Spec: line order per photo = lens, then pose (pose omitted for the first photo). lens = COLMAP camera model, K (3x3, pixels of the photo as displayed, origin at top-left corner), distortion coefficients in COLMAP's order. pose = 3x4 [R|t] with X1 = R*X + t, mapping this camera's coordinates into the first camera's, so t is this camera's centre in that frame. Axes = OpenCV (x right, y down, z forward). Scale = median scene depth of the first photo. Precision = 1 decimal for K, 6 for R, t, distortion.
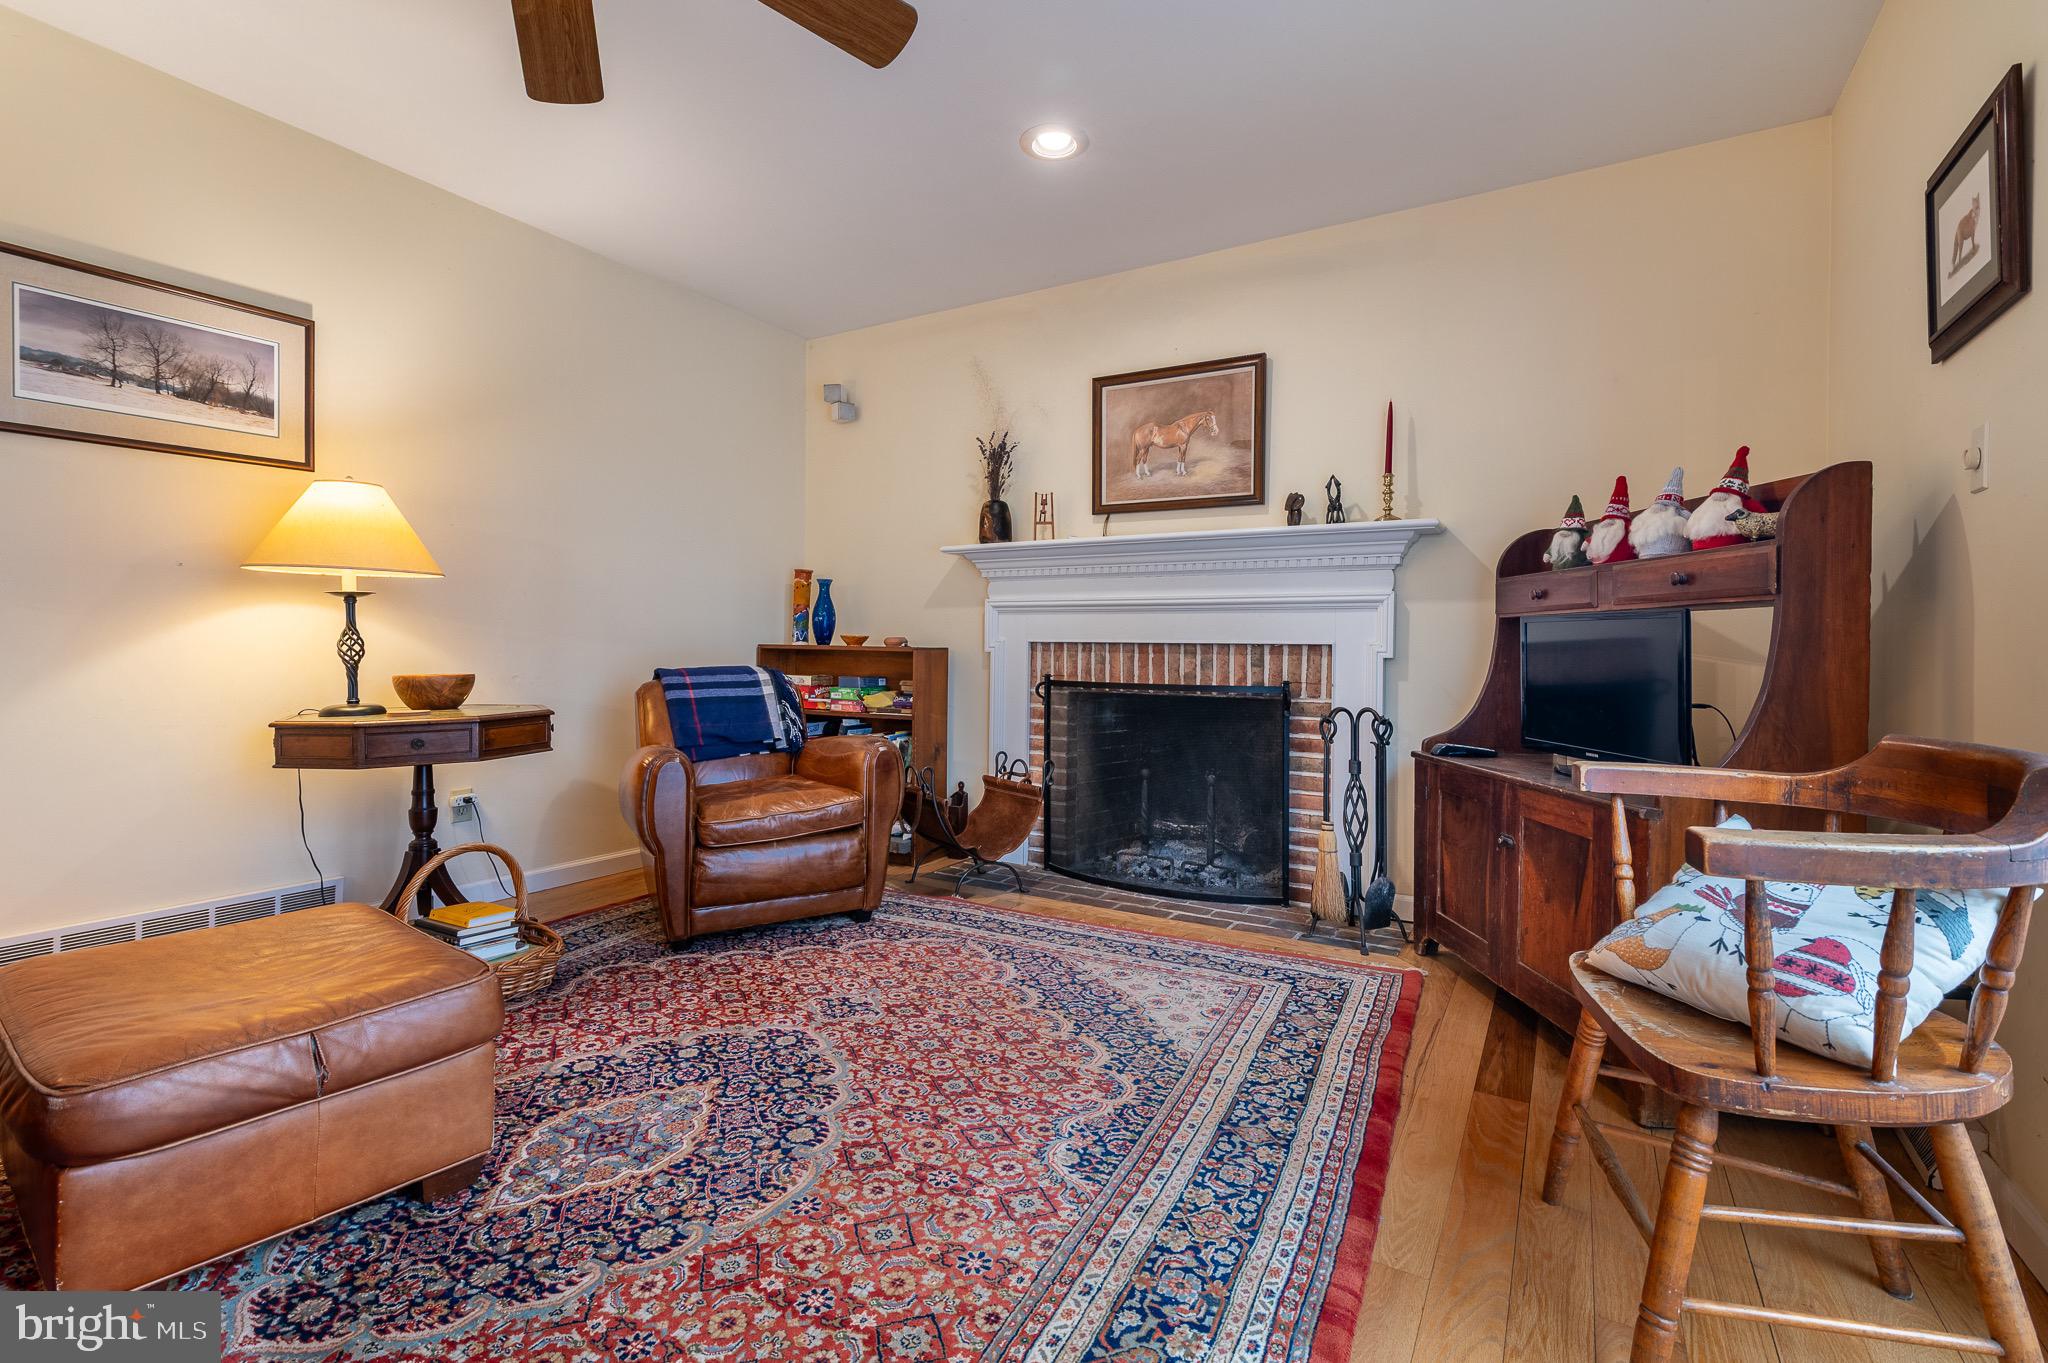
lens RADIAL K [[909.1, 0, 1048.9], [0, 909.1, 629.7], [0, 0, 1]] dist [0.001702, 0.000033]
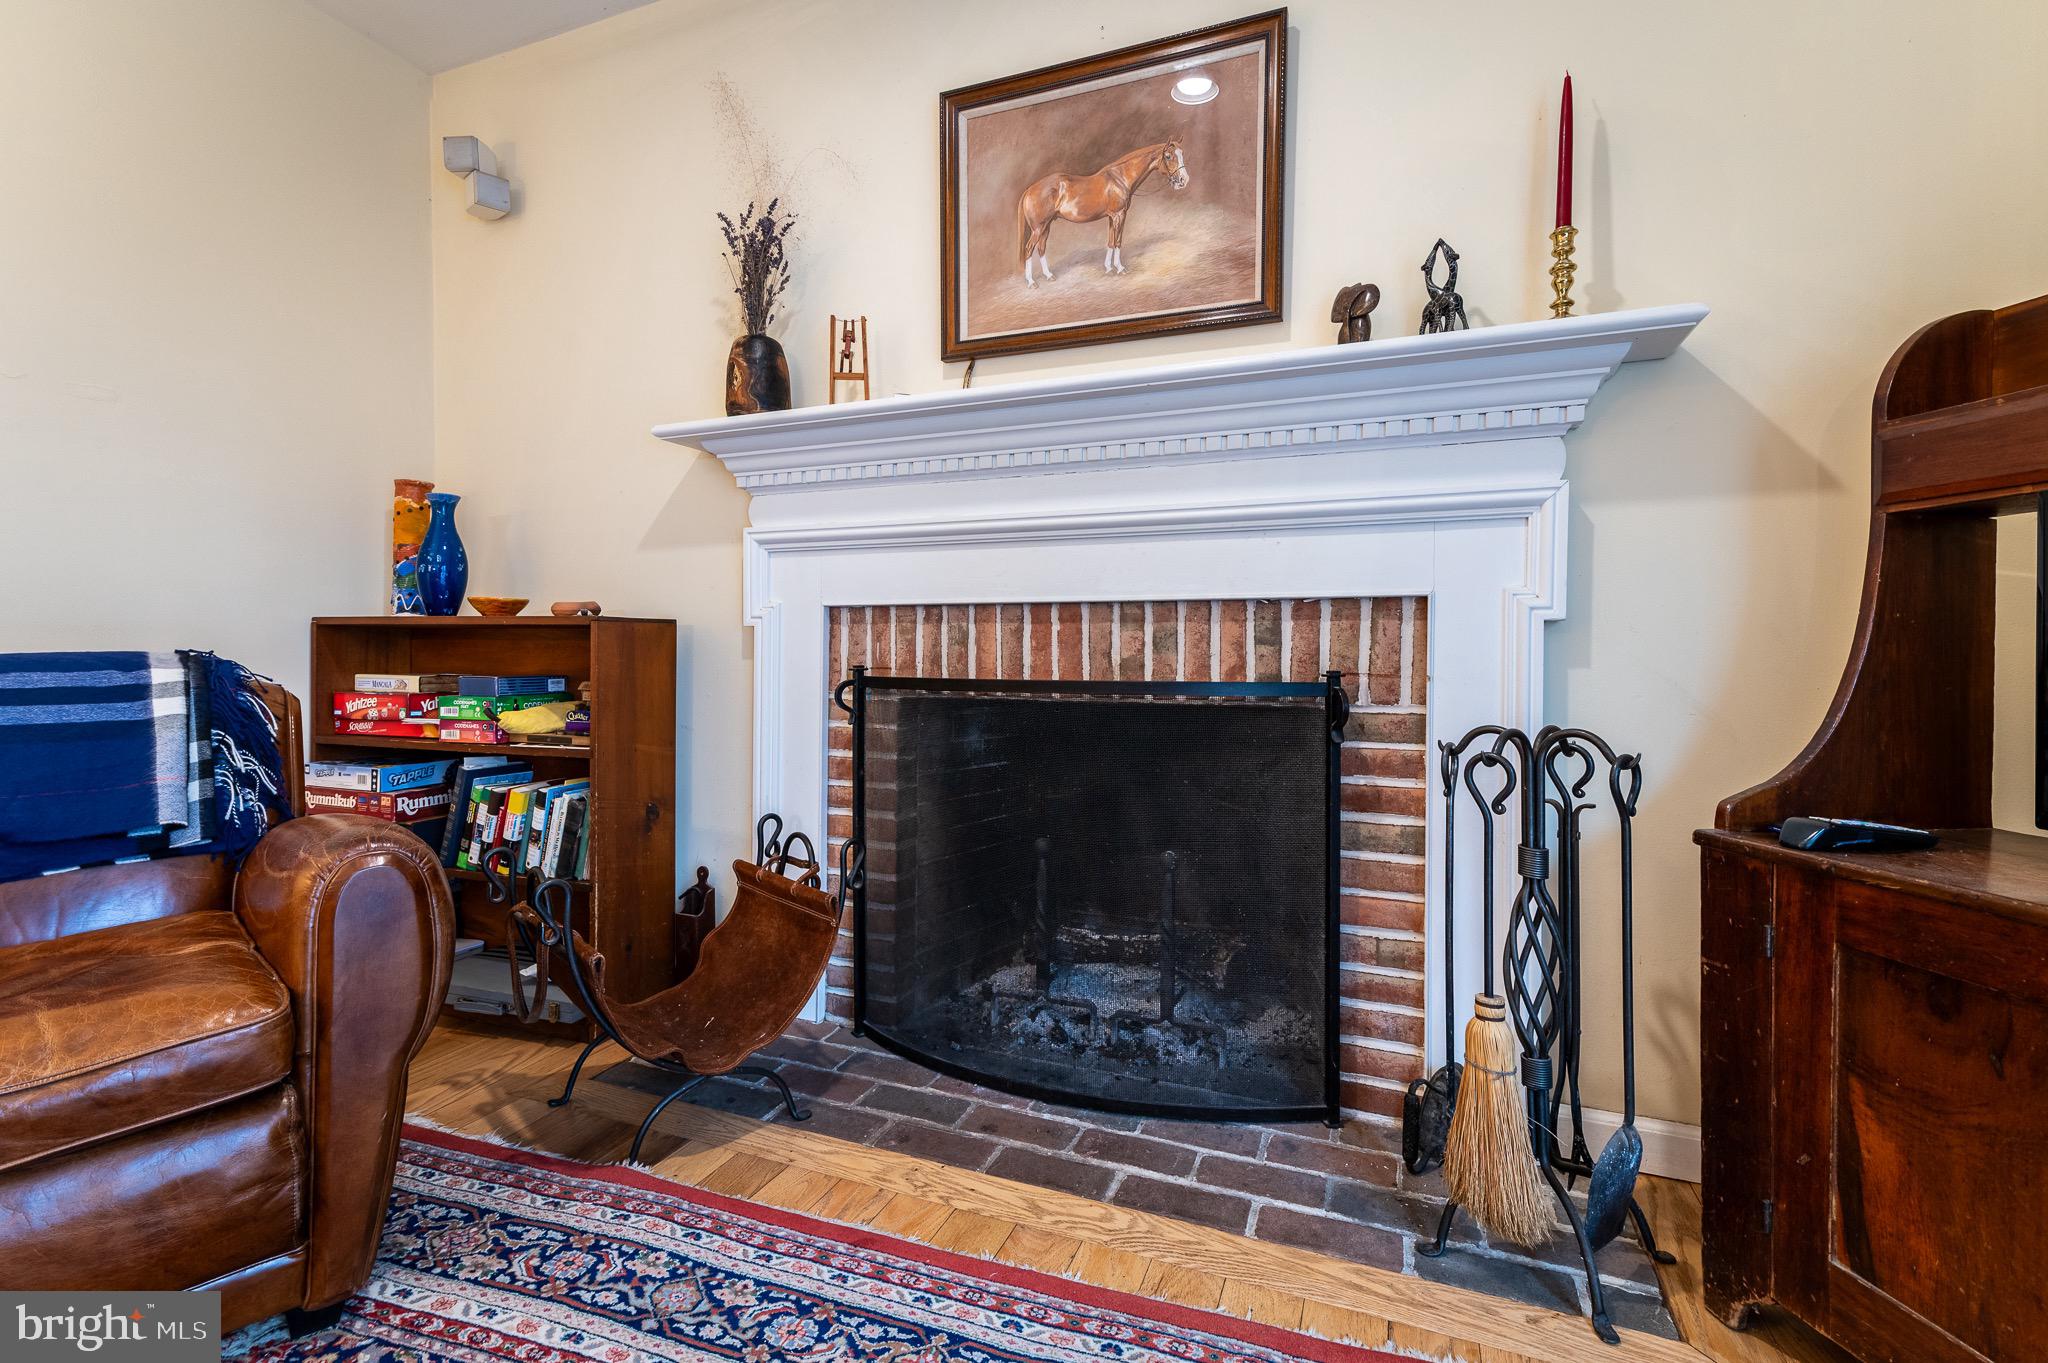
lens RADIAL K [[909.1, 0, 1048.9], [0, 909.1, 629.7], [0, 0, 1]] dist [0.001702, 0.000033]
pose [[0.989110, -0.004790, 0.147100, 0.031214], [0.004925, 0.999988, -0.000549, 0.029803], [-0.147096, 0.001268, 0.989121, 0.474790]]
